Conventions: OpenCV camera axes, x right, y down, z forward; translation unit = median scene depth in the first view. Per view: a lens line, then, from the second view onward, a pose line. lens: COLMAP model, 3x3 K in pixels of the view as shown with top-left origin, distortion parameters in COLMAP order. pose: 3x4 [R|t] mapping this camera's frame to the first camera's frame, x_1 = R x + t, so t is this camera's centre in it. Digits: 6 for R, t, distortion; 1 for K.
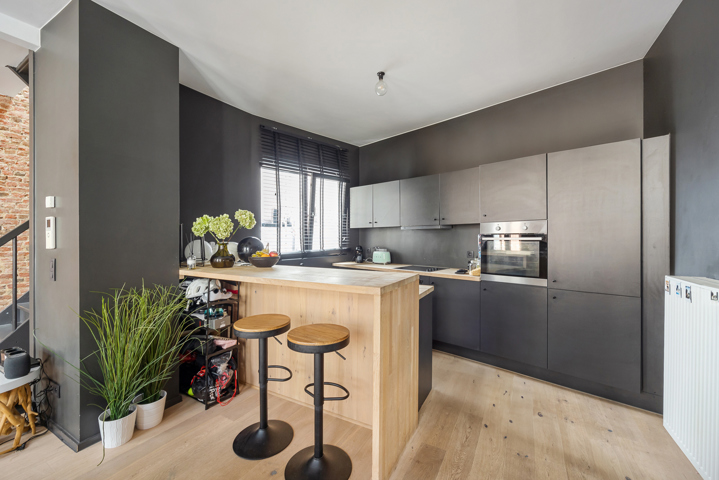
lens RADIAL K [[293.0, 0, 359.6], [0, 293.0, 240.0], [0, 0, 1]] dist [0.002666, 0.000625]
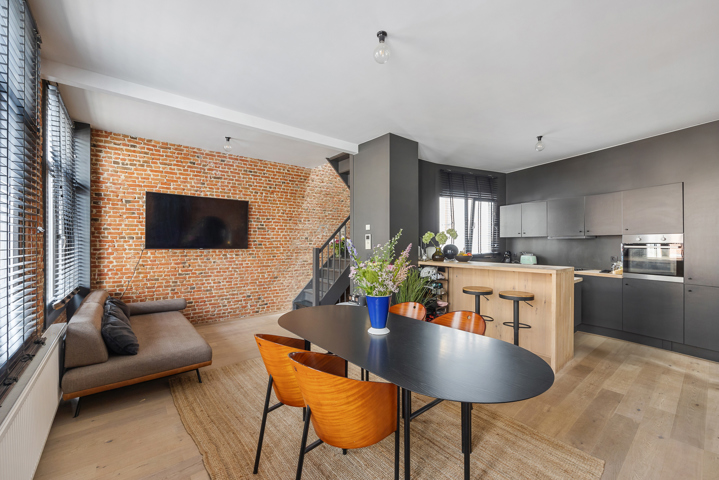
lens RADIAL K [[293.0, 0, 359.5], [0, 293.0, 241.1], [0, 0, 1]] dist [0.002666, 0.000625]
pose [[0.935615, 0.005400, -0.352979, -0.192384], [-0.010732, 0.999856, -0.013150, 0.000245], [0.352858, 0.016092, 0.935539, -0.544932]]
